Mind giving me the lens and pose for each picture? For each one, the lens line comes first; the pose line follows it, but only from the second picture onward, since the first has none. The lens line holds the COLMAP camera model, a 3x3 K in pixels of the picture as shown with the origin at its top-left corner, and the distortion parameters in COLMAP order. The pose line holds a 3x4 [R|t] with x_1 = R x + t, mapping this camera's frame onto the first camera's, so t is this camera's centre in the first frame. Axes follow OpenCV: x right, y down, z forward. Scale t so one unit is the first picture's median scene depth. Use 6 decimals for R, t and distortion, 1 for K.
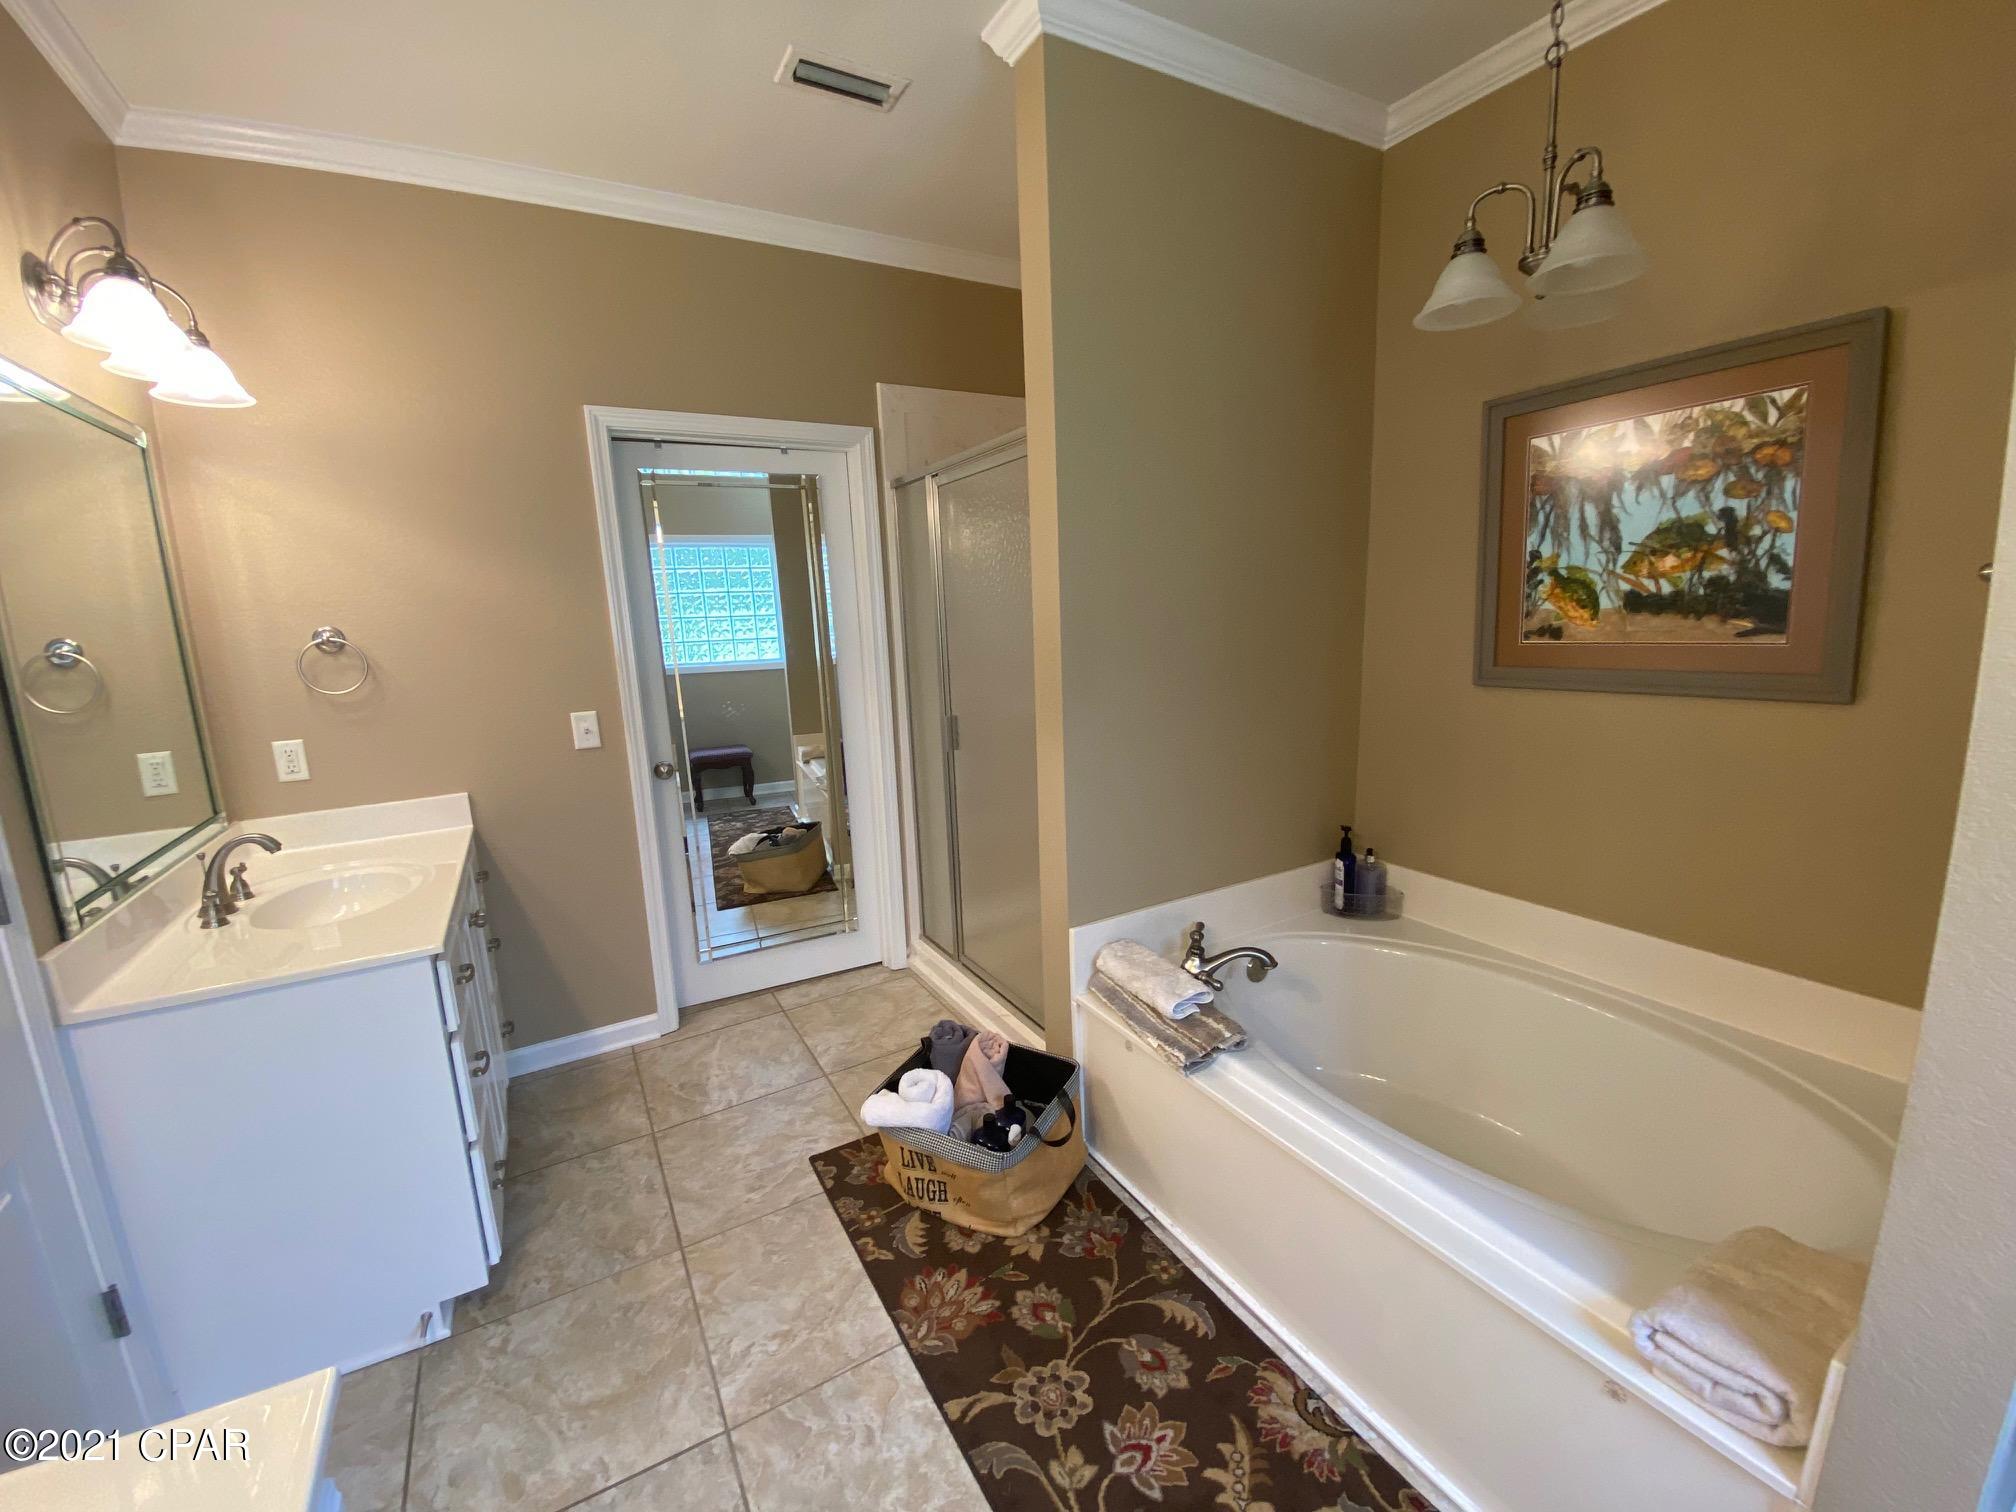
lens RADIAL K [[821.5, 0, 1008.0], [0, 821.5, 756.0], [0, 0, 1]] dist [0.014341, -0.016271]
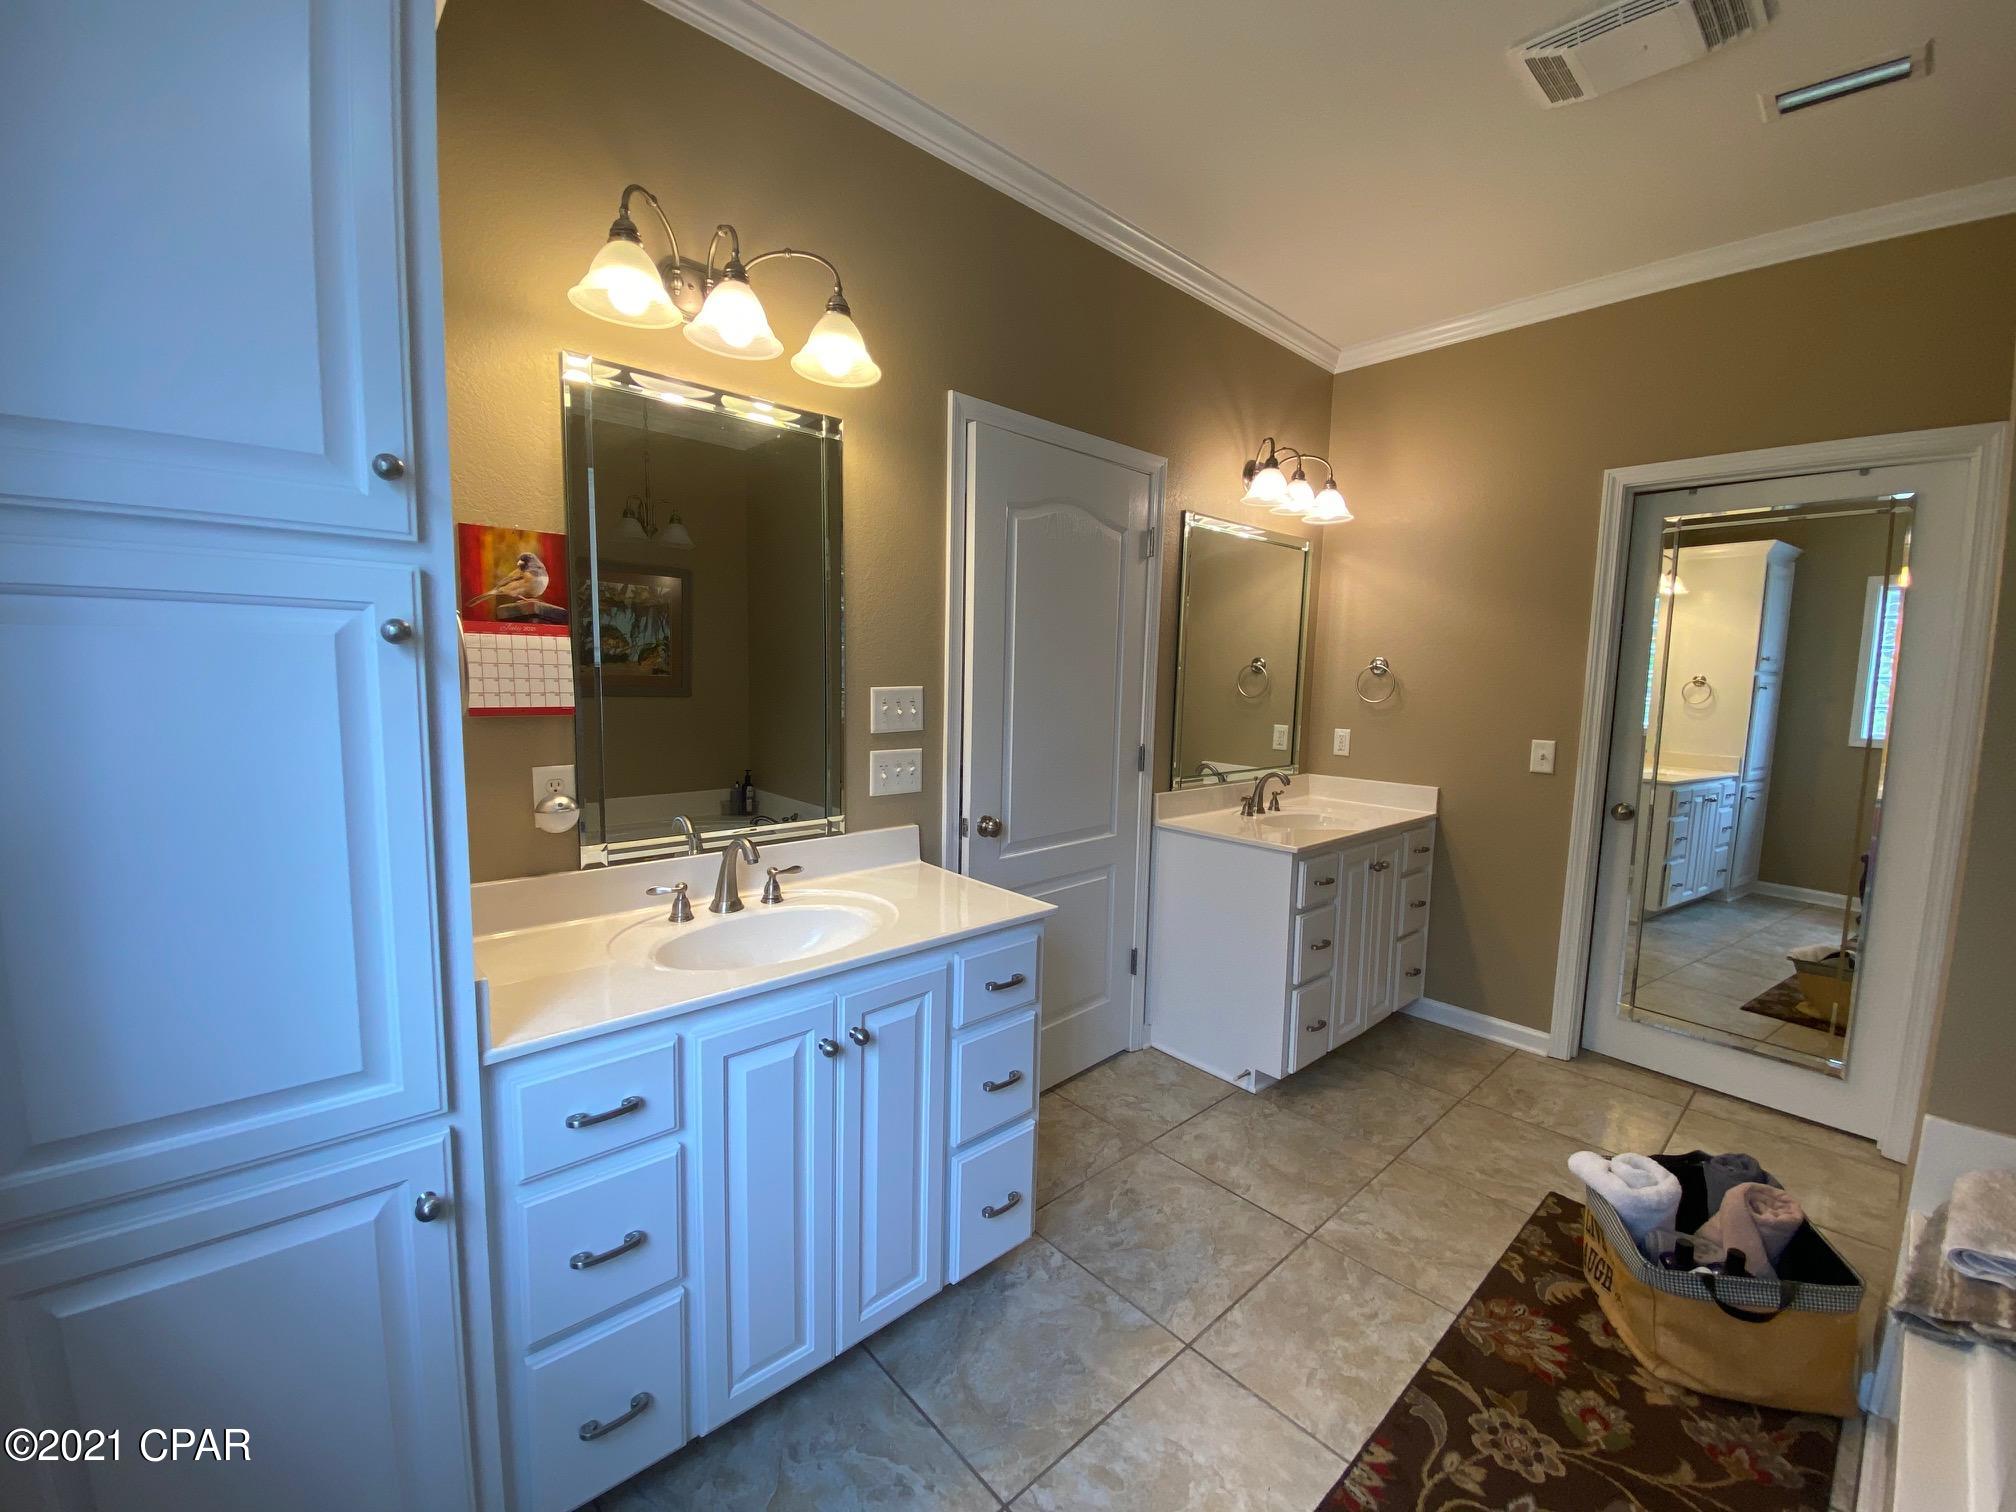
lens RADIAL K [[812.0, 0, 1004.8], [0, 812.0, 755.7], [0, 0, 1]] dist [0.031460, -0.024029]
pose [[0.215964, 0.144511, -0.965648, 0.595948], [-0.207968, 0.973101, 0.099115, 0.013337], [0.953996, 0.179419, 0.240208, 0.037985]]
